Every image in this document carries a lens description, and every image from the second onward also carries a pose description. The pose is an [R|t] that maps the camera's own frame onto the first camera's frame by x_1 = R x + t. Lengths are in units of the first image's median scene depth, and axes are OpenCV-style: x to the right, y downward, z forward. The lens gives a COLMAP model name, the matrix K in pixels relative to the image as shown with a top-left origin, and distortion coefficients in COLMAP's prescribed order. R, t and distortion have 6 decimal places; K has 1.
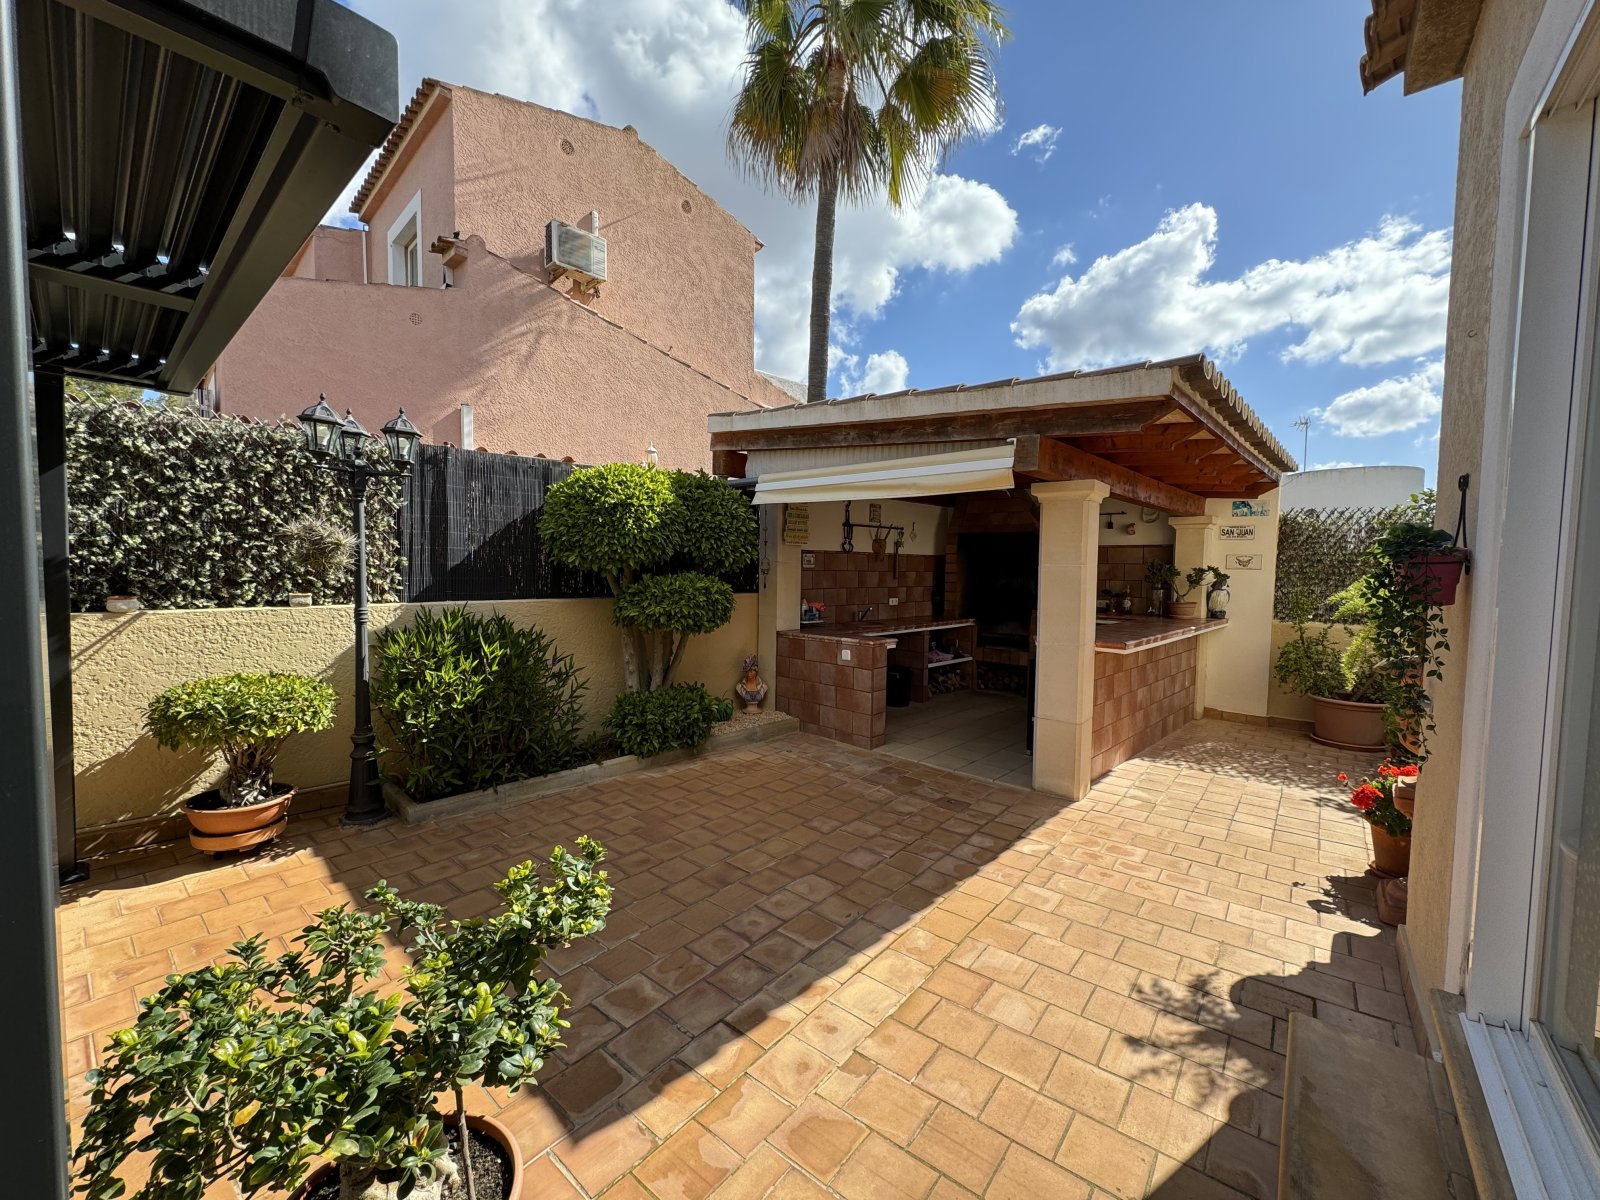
lens RADIAL K [[641.0, 0, 805.7], [0, 641.0, 576.4], [0, 0, 1]] dist [0.003655, 0.001008]
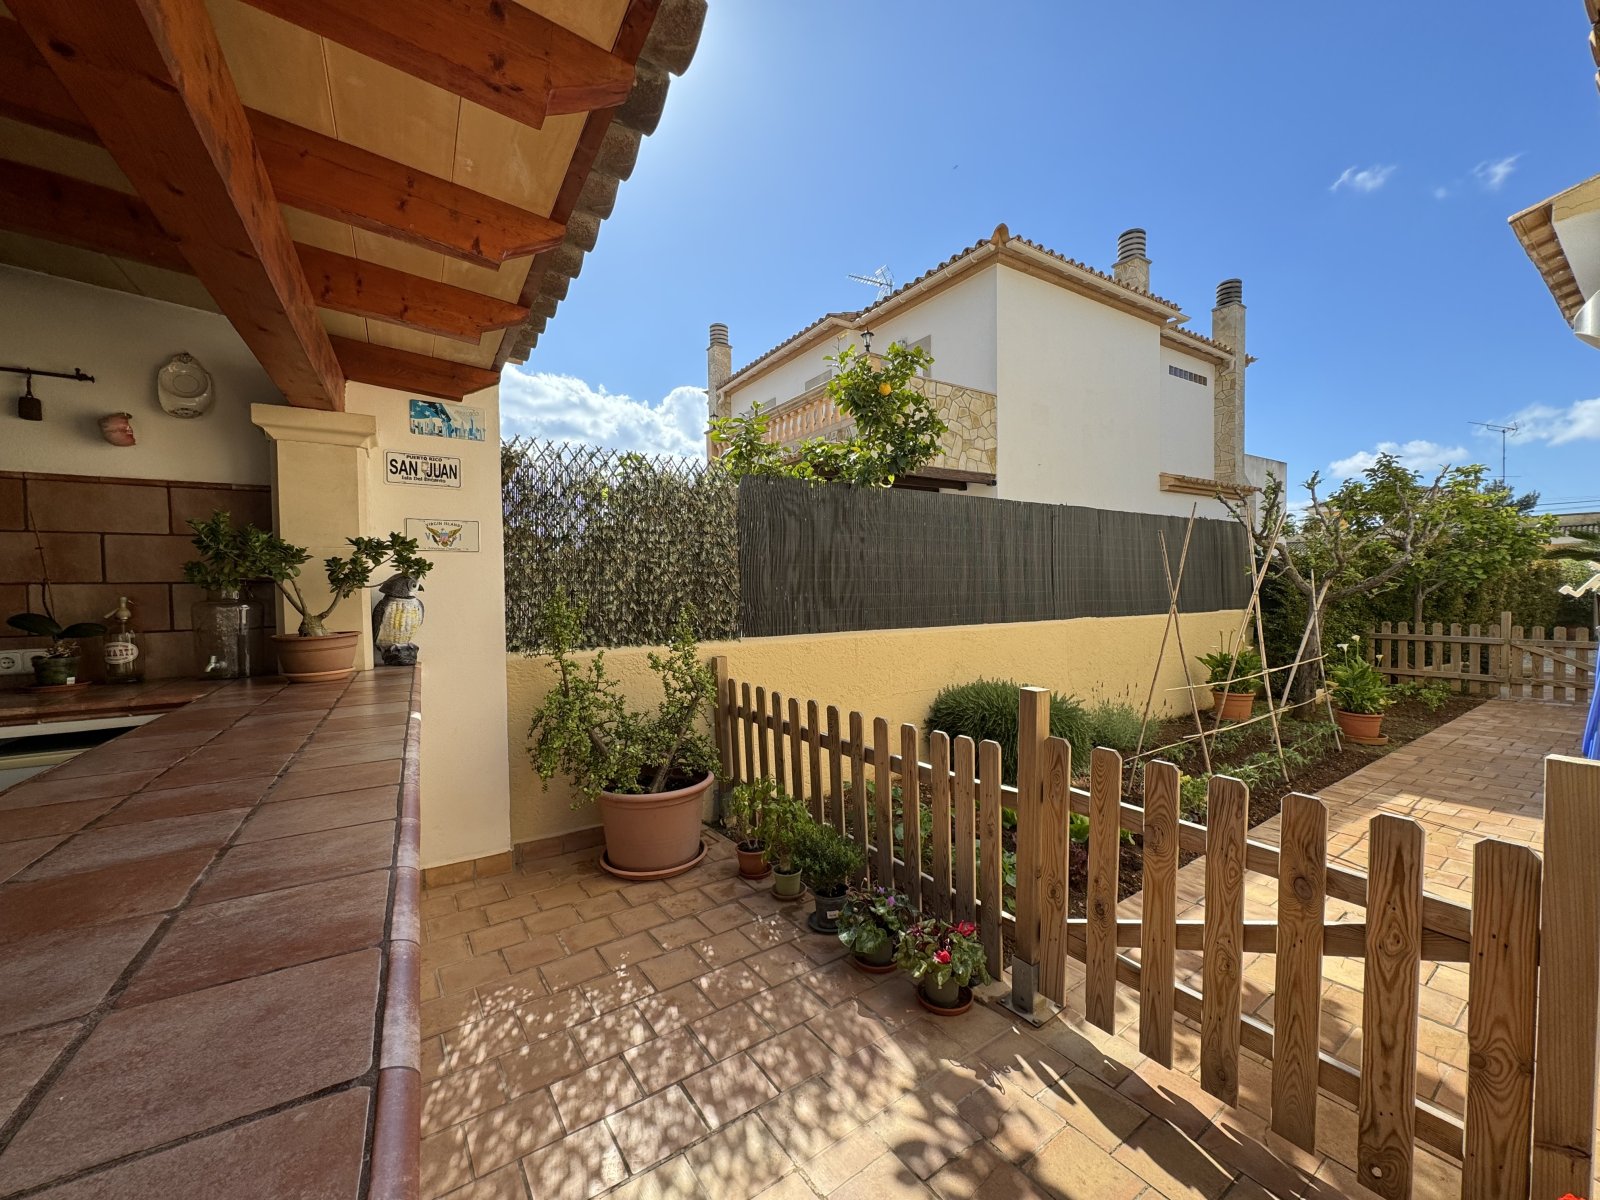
lens RADIAL K [[641.0, 0, 795.5], [0, 641.0, 617.0], [0, 0, 1]] dist [0.003655, 0.001008]
pose [[0.284441, -0.062836, 0.956632, 0.315732], [0.034381, 0.997876, 0.055323, 0.019419], [-0.958077, 0.017154, 0.285997, 0.639759]]
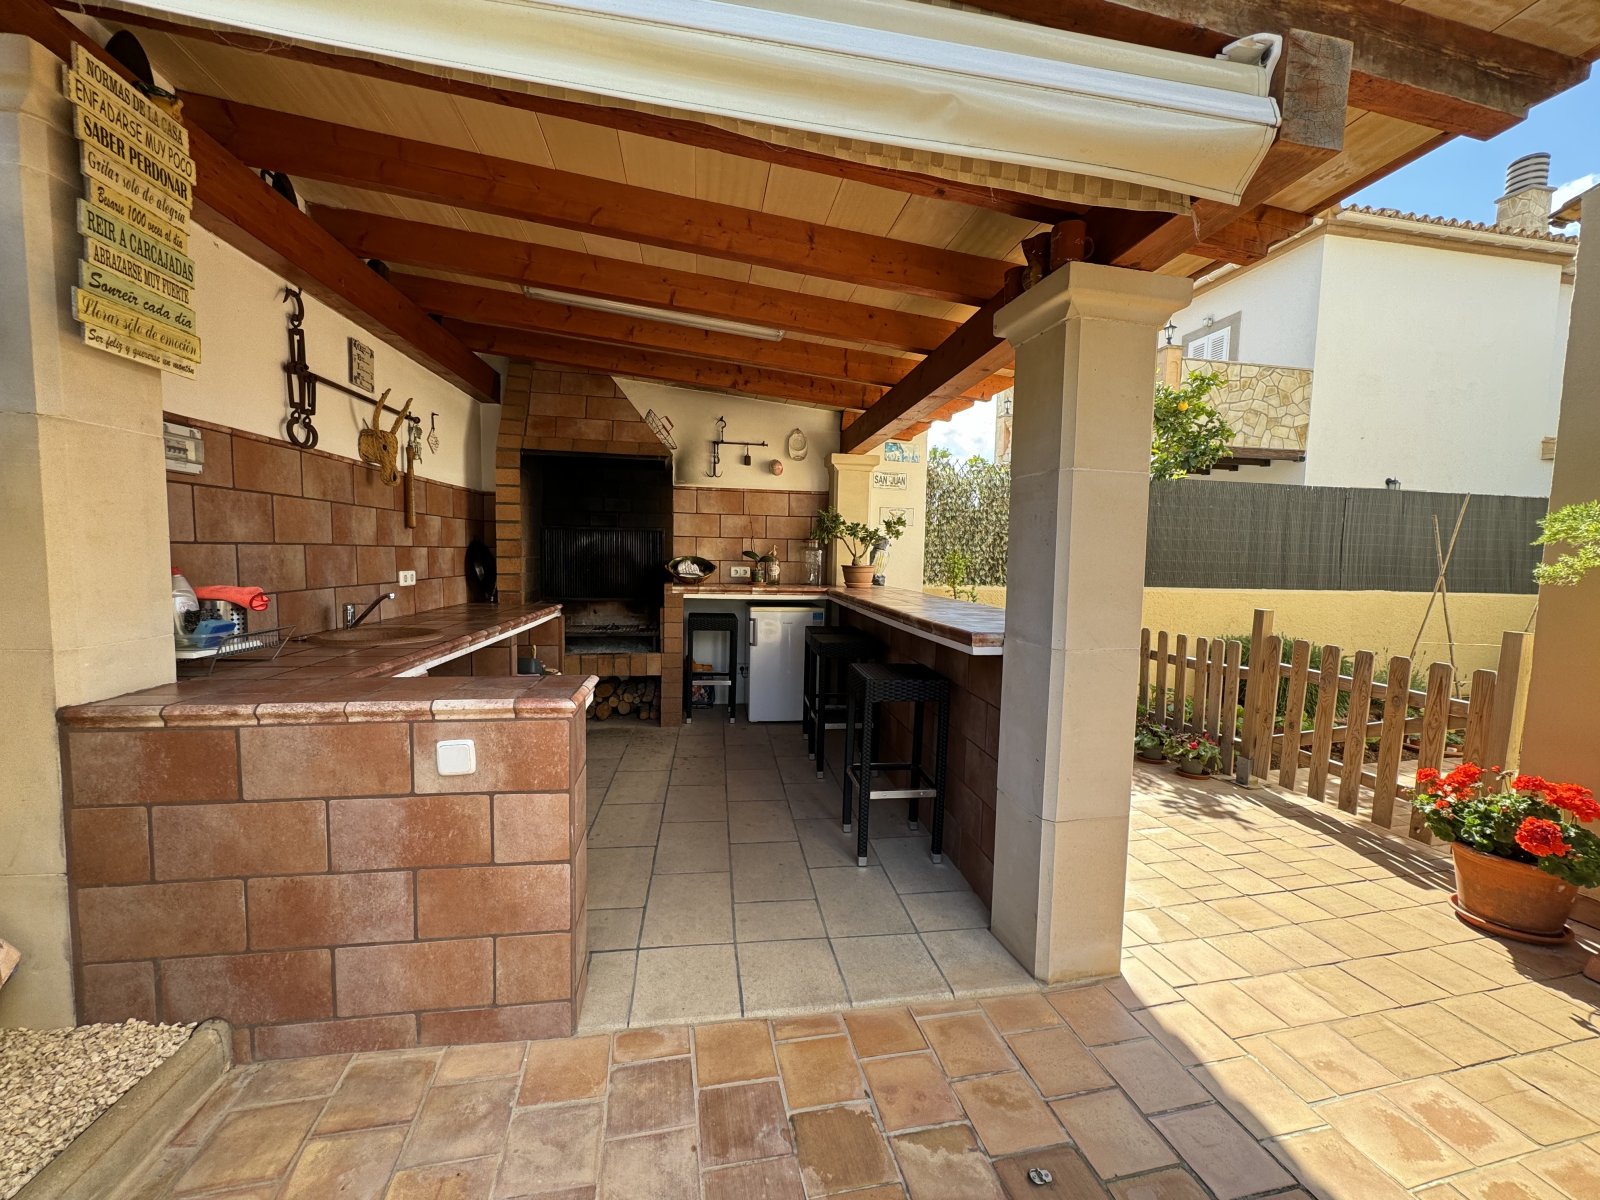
lens RADIAL K [[641.0, 0, 803.5], [0, 641.0, 596.6], [0, 0, 1]] dist [0.003655, 0.001008]
pose [[0.620715, -0.054472, 0.782141, -0.054193], [0.000577, 0.997615, 0.069021, 0.024458], [-0.784036, -0.042392, 0.619266, 0.585481]]
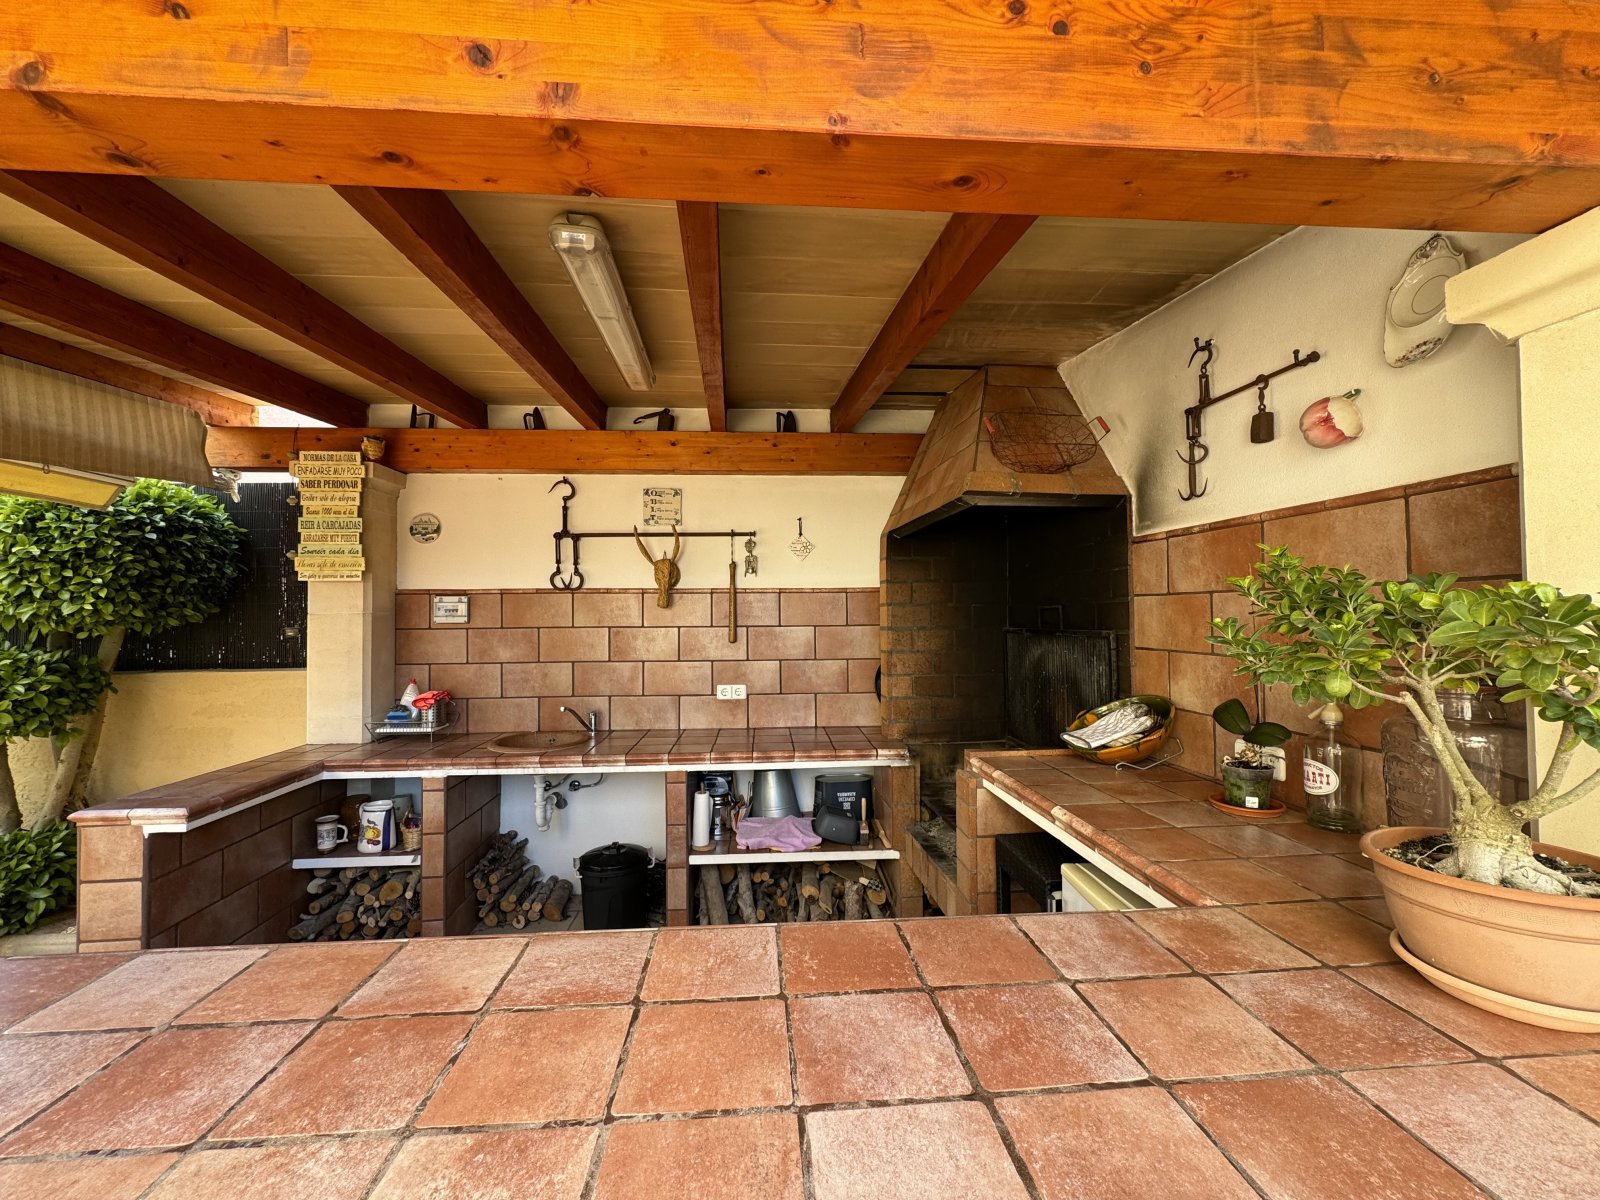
lens RADIAL K [[641.0, 0, 803.3], [0, 641.0, 597.7], [0, 0, 1]] dist [0.003655, 0.001008]
pose [[0.734293, -0.036383, -0.677857, 0.585328], [0.007028, 0.998917, -0.046002, -0.008655], [0.678796, 0.029015, 0.733753, 0.822327]]
